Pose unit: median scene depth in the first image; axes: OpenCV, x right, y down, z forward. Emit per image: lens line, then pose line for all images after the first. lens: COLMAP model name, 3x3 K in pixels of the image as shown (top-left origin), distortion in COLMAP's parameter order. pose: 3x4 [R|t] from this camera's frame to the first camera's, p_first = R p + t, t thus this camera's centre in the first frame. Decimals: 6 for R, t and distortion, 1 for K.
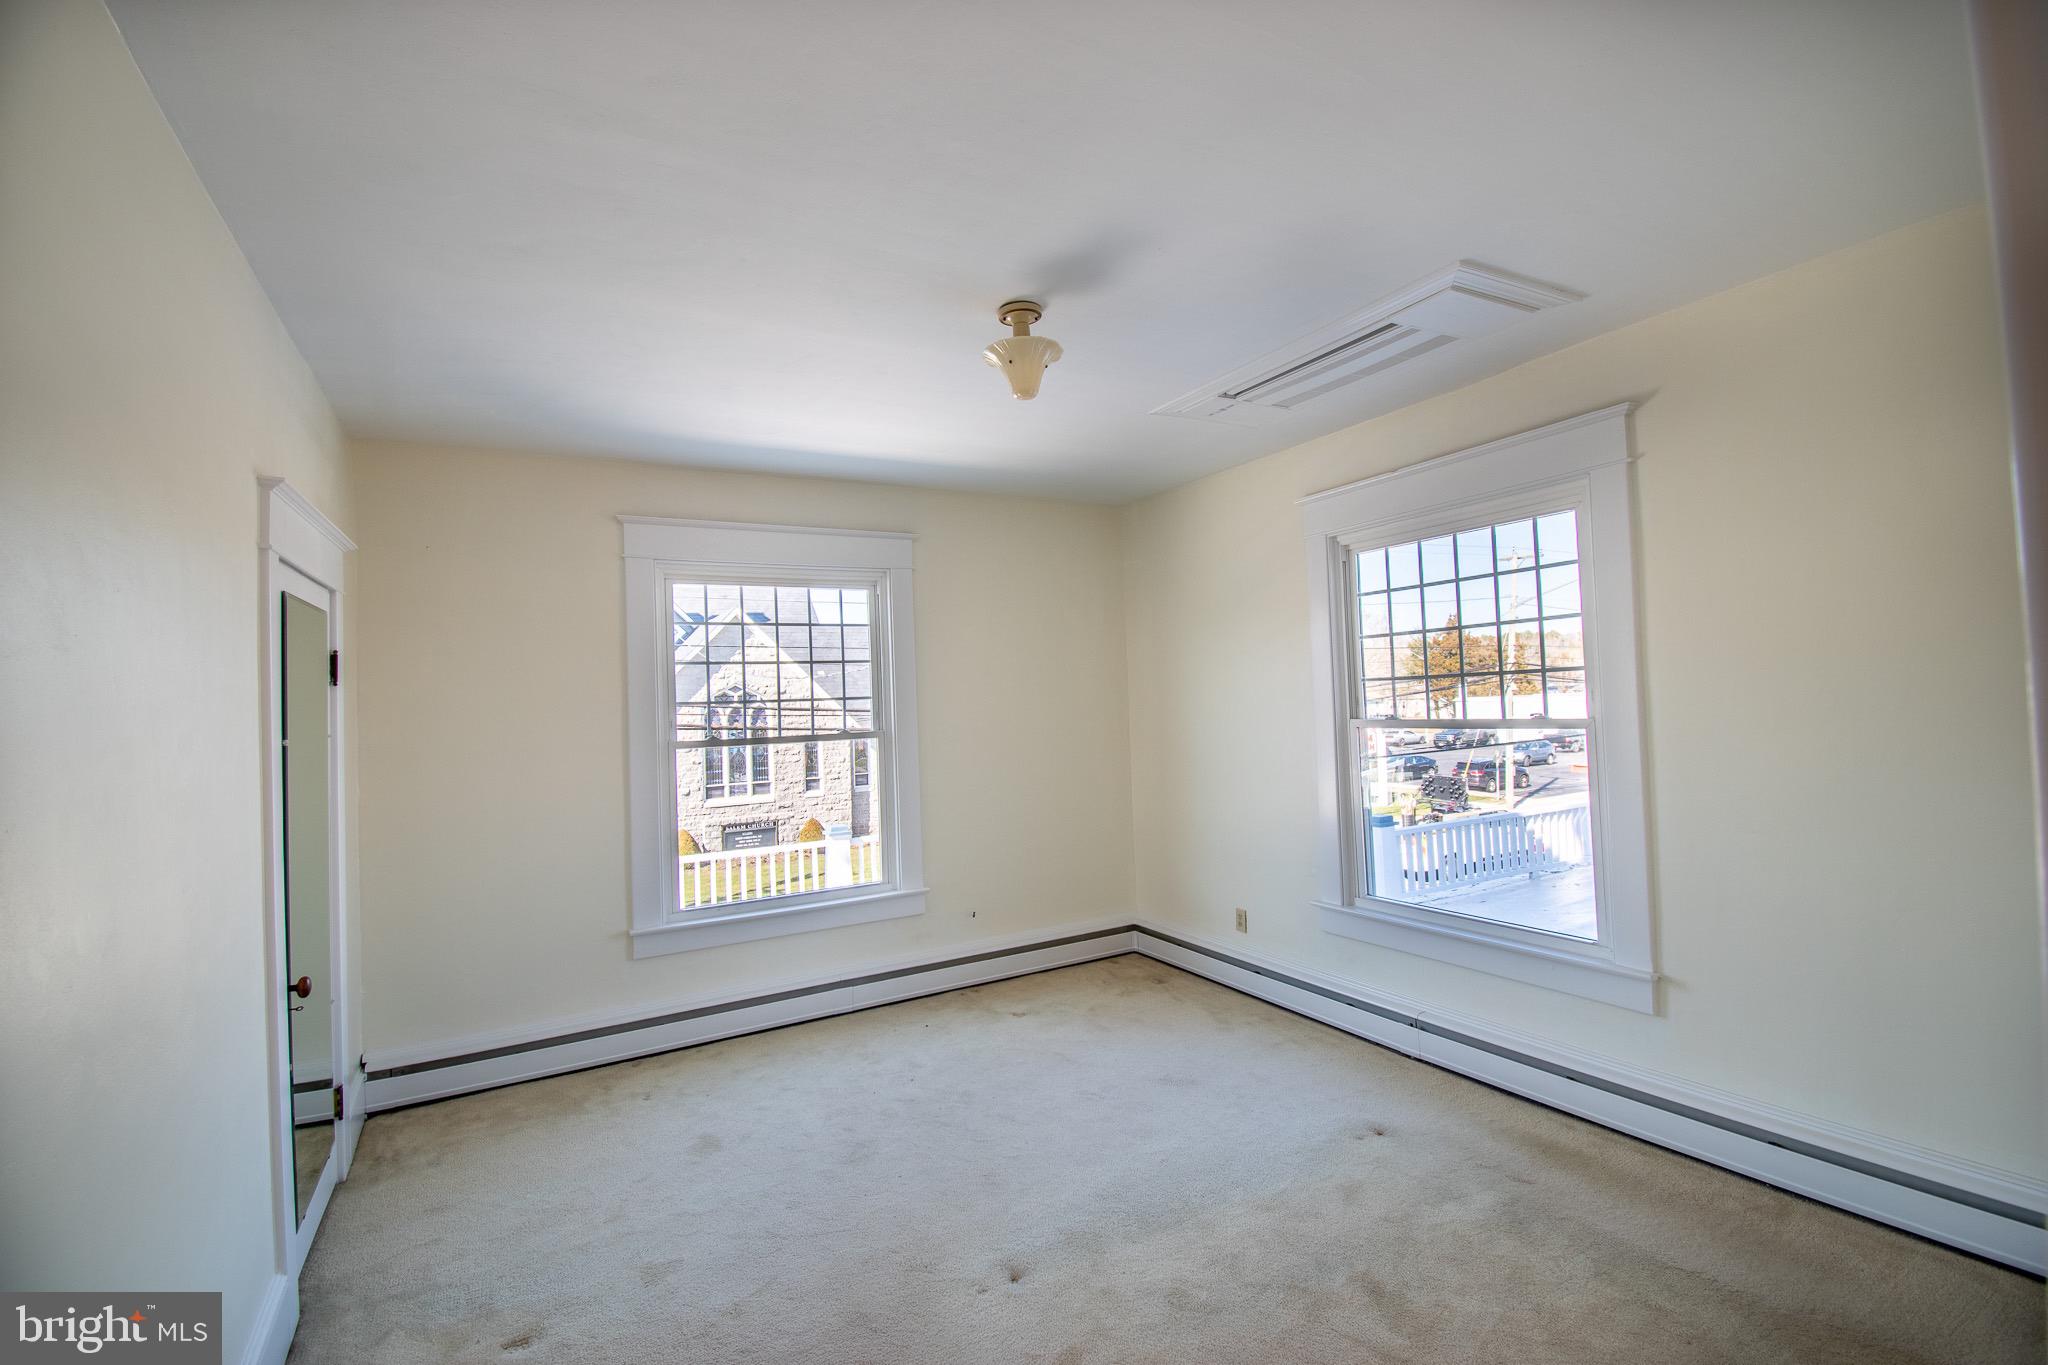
lens RADIAL K [[914.3, 0, 1034.2], [0, 914.3, 674.6], [0, 0, 1]] dist [0.009977, -0.018255]
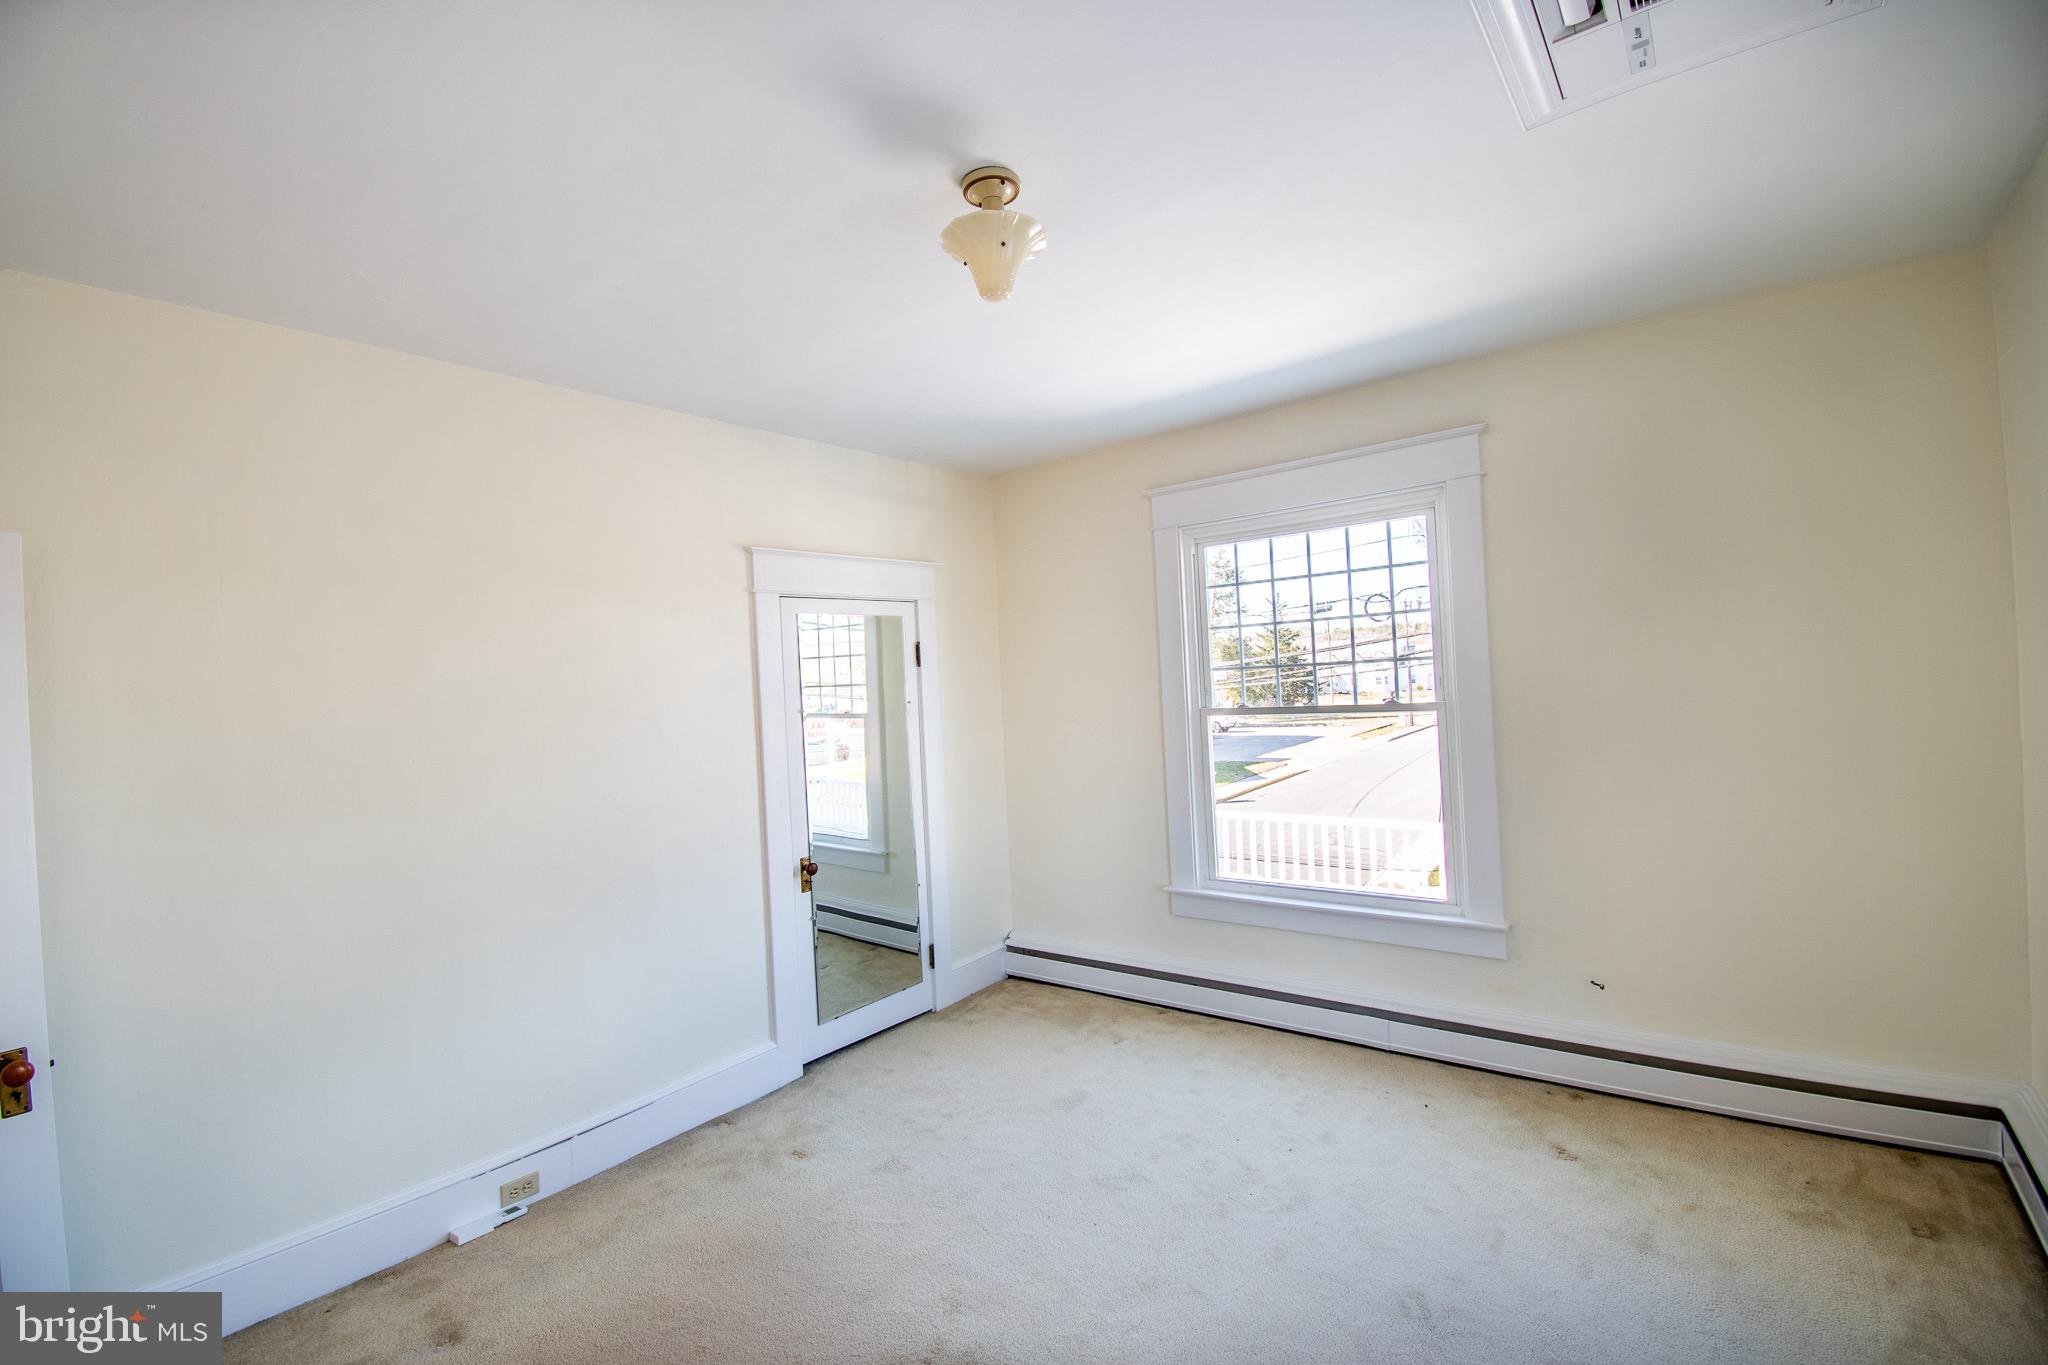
lens RADIAL K [[914.3, 0, 1025.3], [0, 914.3, 681.3], [0, 0, 1]] dist [0.009977, -0.018255]
pose [[0.373406, 0.017579, -0.927501, 0.454239], [0.064584, 0.996902, 0.044896, -0.012632], [0.925417, -0.076666, 0.371114, 0.462877]]
